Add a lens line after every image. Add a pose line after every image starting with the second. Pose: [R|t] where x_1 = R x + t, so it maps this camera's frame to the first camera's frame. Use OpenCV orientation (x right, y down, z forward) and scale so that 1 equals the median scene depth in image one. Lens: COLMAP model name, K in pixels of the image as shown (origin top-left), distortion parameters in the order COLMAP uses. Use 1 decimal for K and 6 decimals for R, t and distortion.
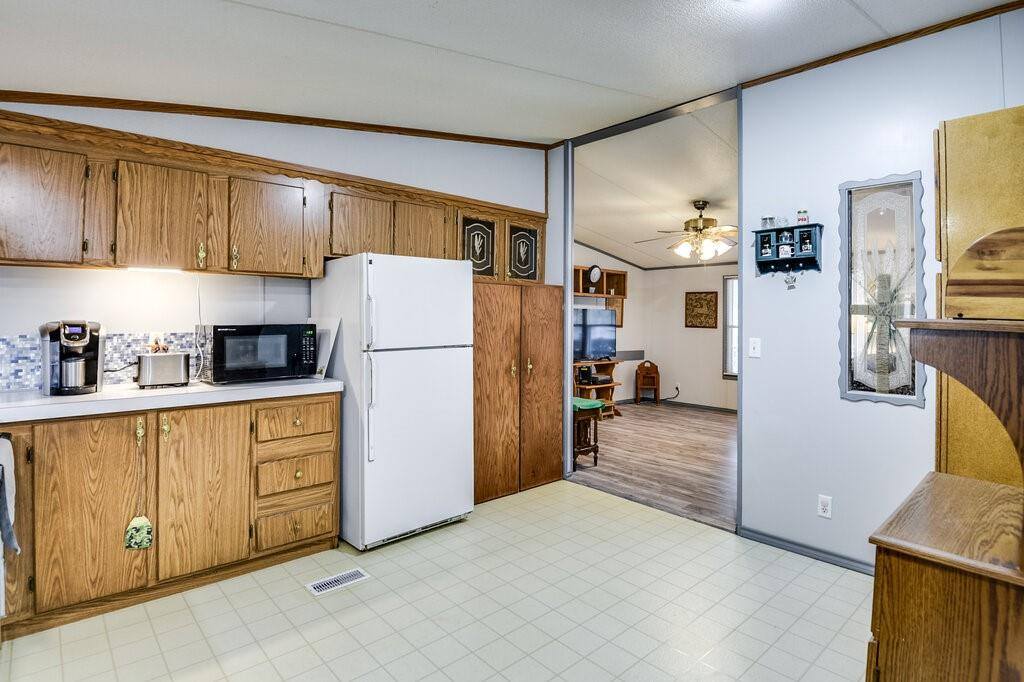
lens RADIAL K [[529.1, 0, 530.6], [0, 529.1, 315.5], [0, 0, 1]] dist [-0.002488, 0.000301]
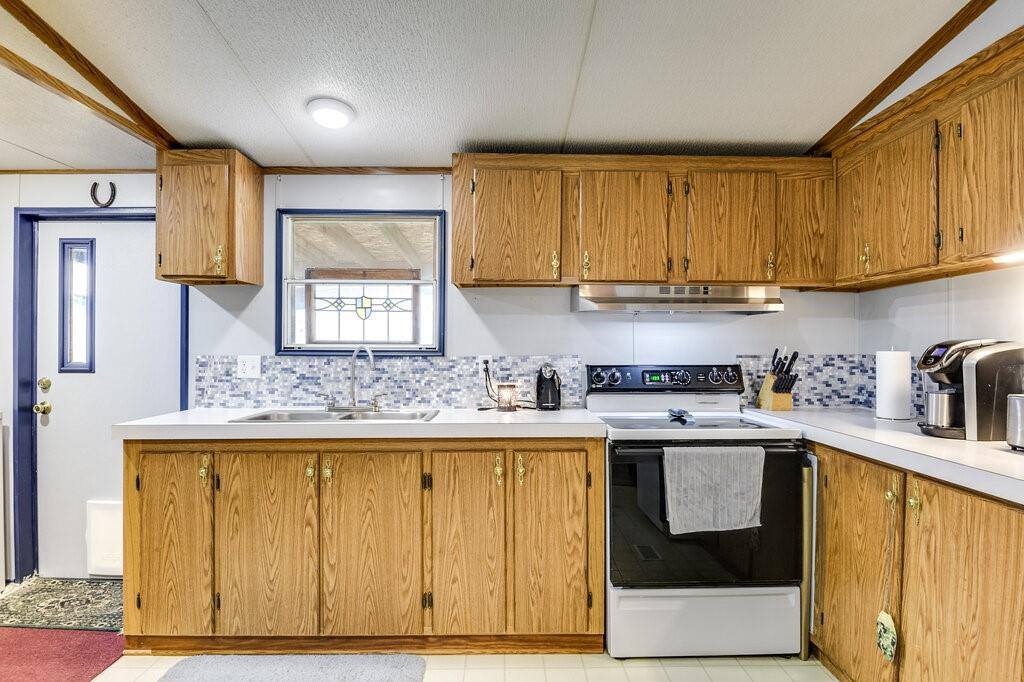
lens RADIAL K [[563.4, 0, 507.7], [0, 563.4, 345.4], [0, 0, 1]] dist [-0.024178, -0.000459]
pose [[-0.669565, -0.007258, -0.742718, 0.151339], [-0.007129, 0.999969, -0.003345, 0.024883], [0.742719, 0.003056, -0.669596, 1.063172]]
